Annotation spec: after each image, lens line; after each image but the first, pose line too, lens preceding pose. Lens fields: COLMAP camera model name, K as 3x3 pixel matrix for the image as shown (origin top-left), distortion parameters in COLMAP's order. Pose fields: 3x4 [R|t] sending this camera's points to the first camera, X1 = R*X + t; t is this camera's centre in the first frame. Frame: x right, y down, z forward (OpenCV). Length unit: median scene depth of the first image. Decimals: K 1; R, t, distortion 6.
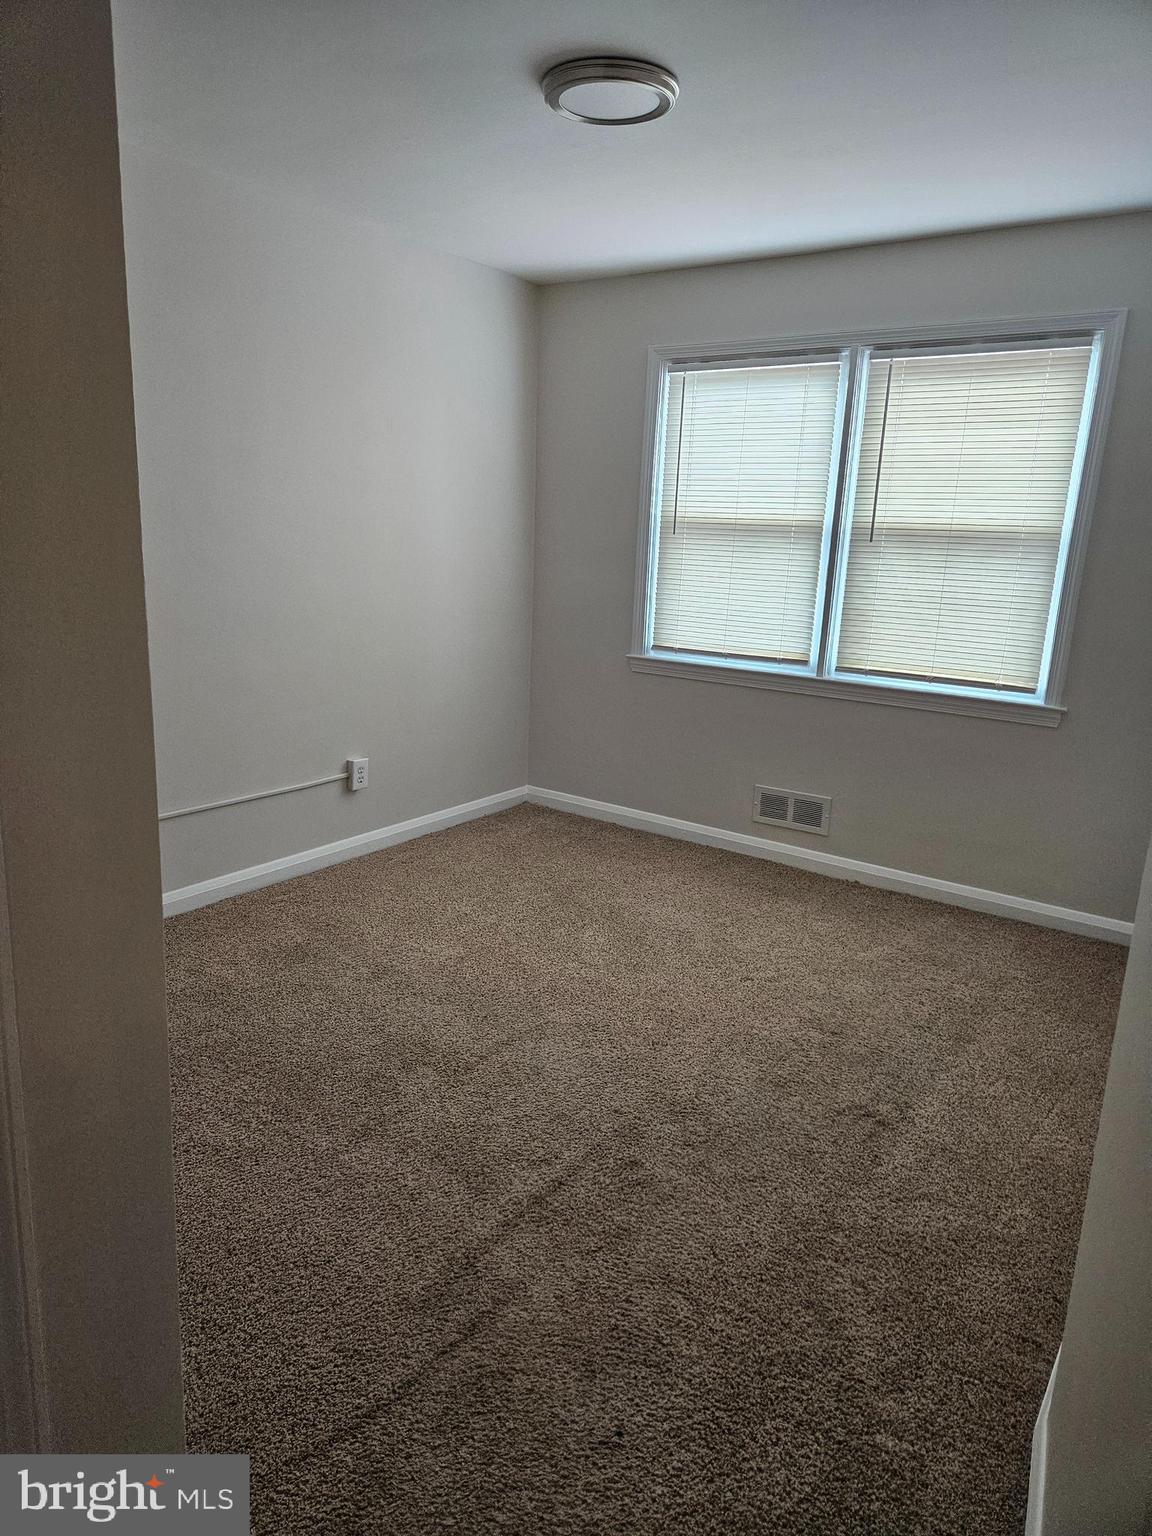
lens RADIAL K [[964.0, 0, 576.7], [0, 964.0, 790.4], [0, 0, 1]] dist [0.002872, 0.001131]
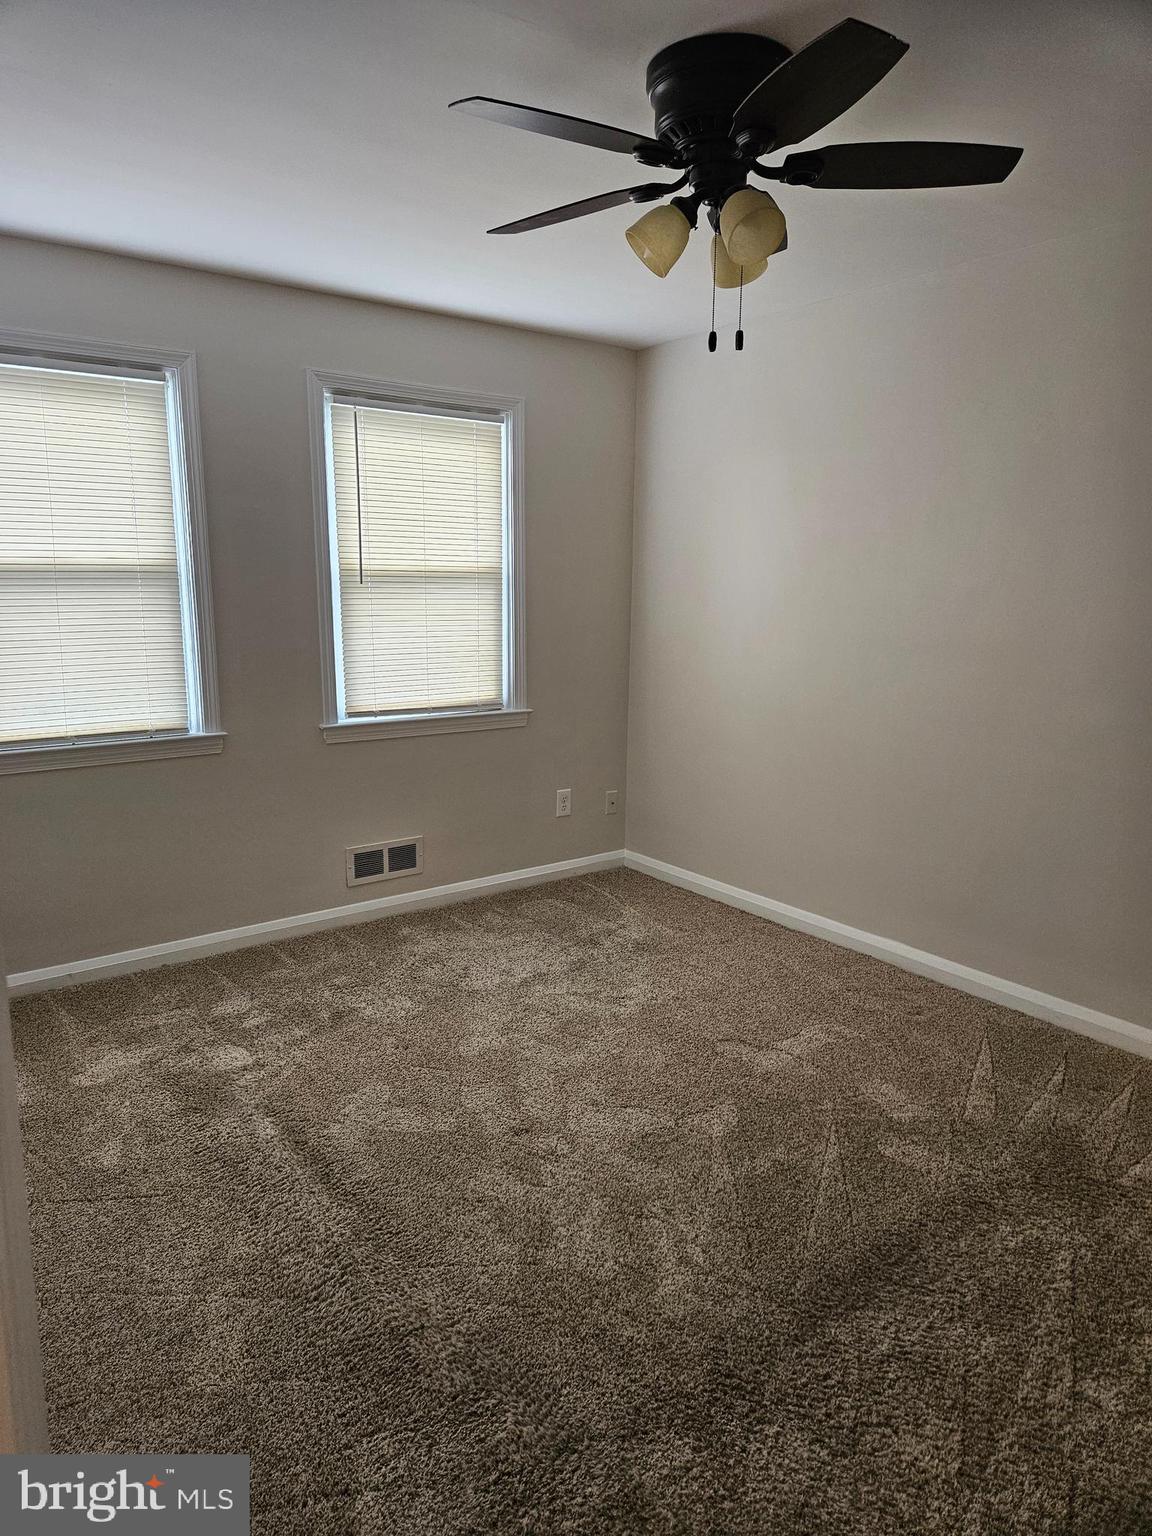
lens RADIAL K [[1057.7, 0, 569.2], [0, 1057.7, 773.6], [0, 0, 1]] dist [0.079228, -0.065902]
pose [[0.285933, -0.207933, 0.935417, -0.763573], [0.258950, 0.956621, 0.133492, -0.171662], [-0.922598, 0.204057, 0.327374, 0.511671]]
